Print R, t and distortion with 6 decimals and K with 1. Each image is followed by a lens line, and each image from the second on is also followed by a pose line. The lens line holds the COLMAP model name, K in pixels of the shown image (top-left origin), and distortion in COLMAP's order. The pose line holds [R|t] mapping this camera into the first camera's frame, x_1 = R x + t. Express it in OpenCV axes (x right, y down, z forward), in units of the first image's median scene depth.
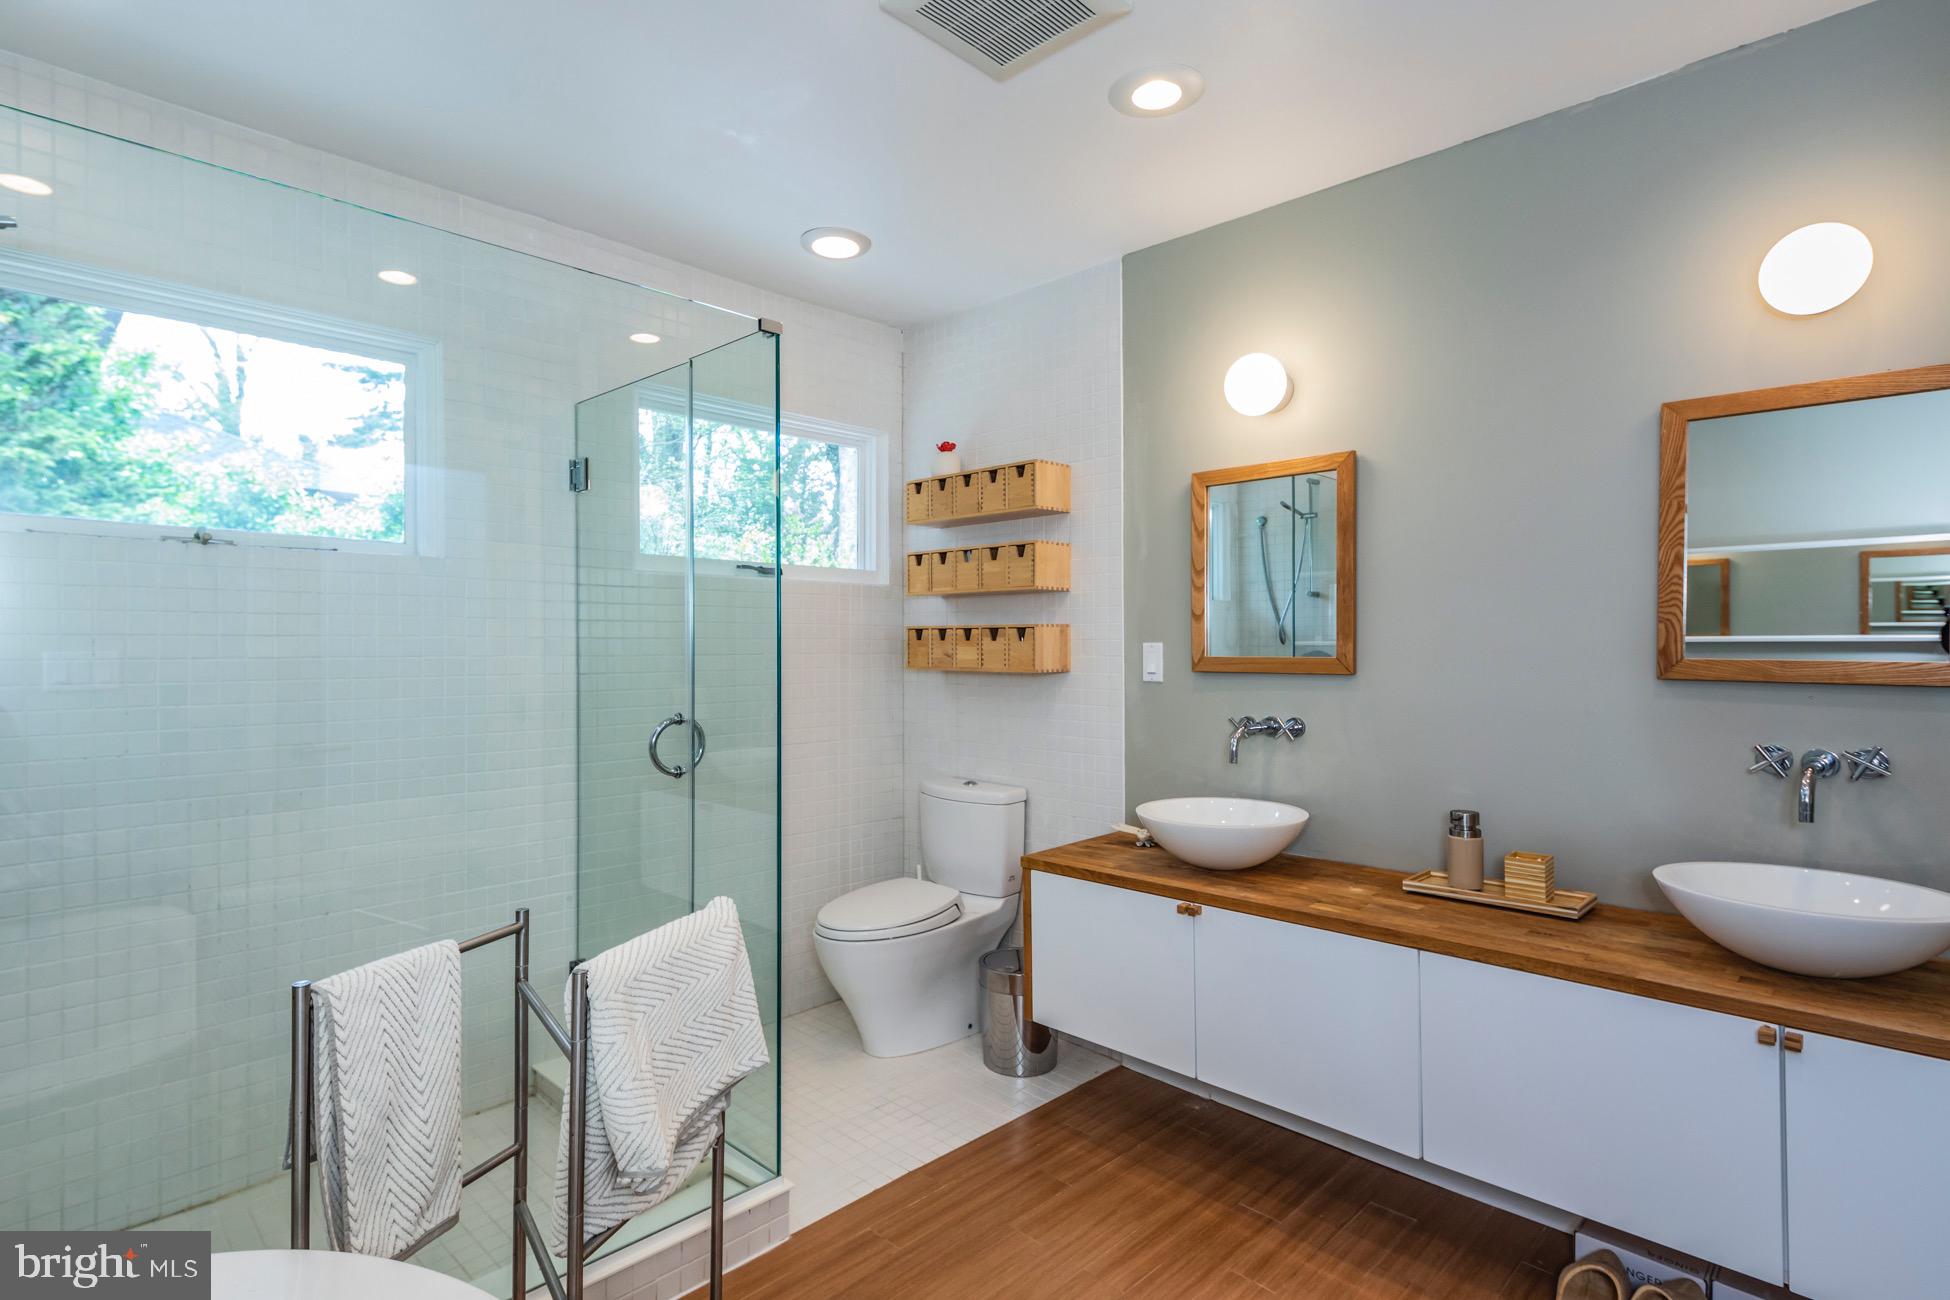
lens RADIAL K [[975.5, 0, 975.0], [0, 975.5, 650.0], [0, 0, 1]] dist [0.040693, 0.000027]
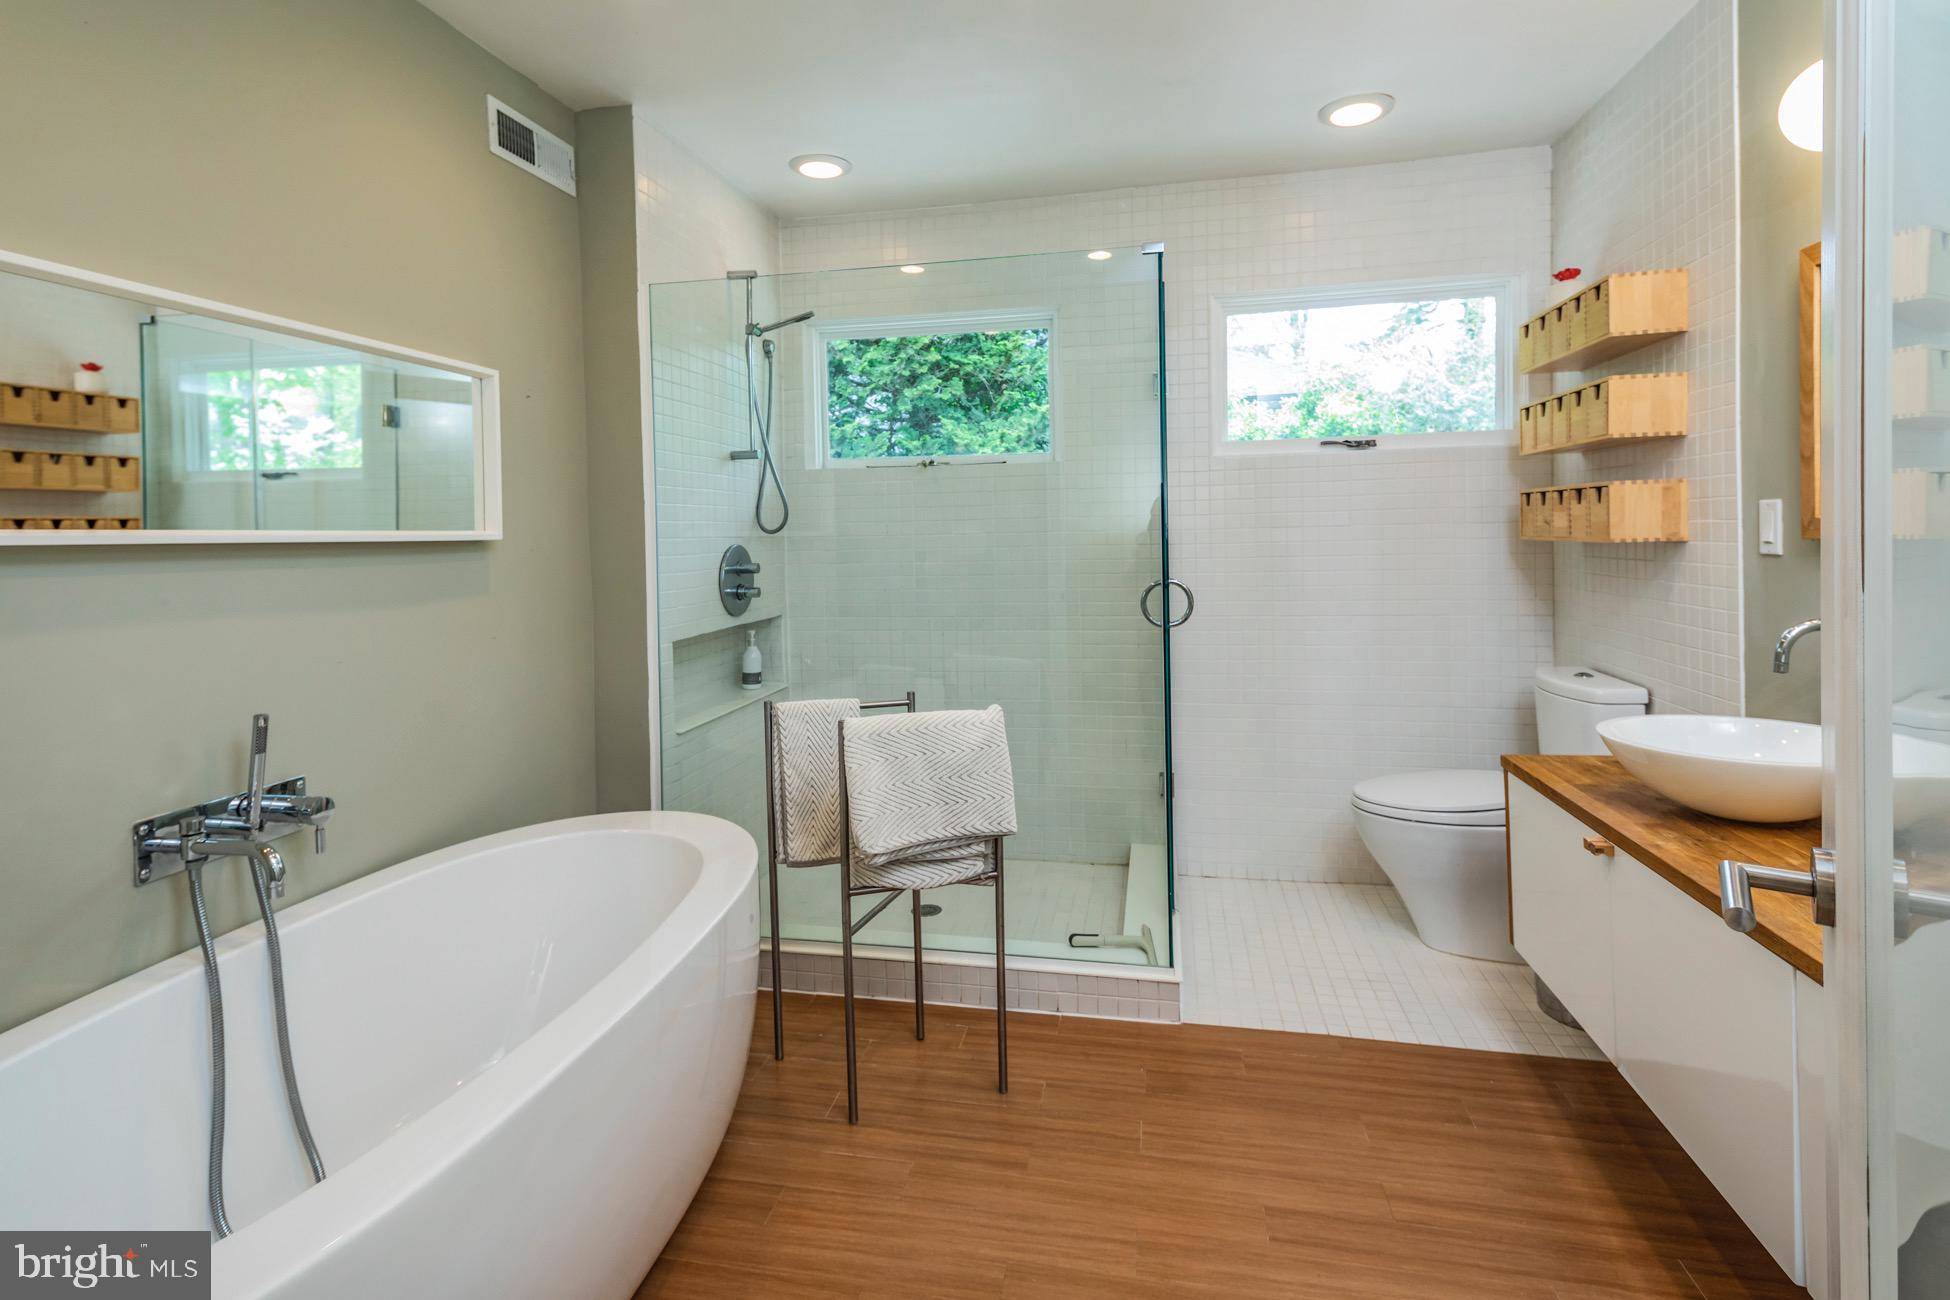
lens RADIAL K [[941.2, 0, 969.5], [0, 941.2, 544.8], [0, 0, 1]] dist [0.000549, -0.000135]
pose [[0.535248, 0.000191, -0.844695, 0.469406], [0.020058, 0.999715, 0.012936, 0.005226], [0.844457, -0.023867, 0.535092, 0.155882]]
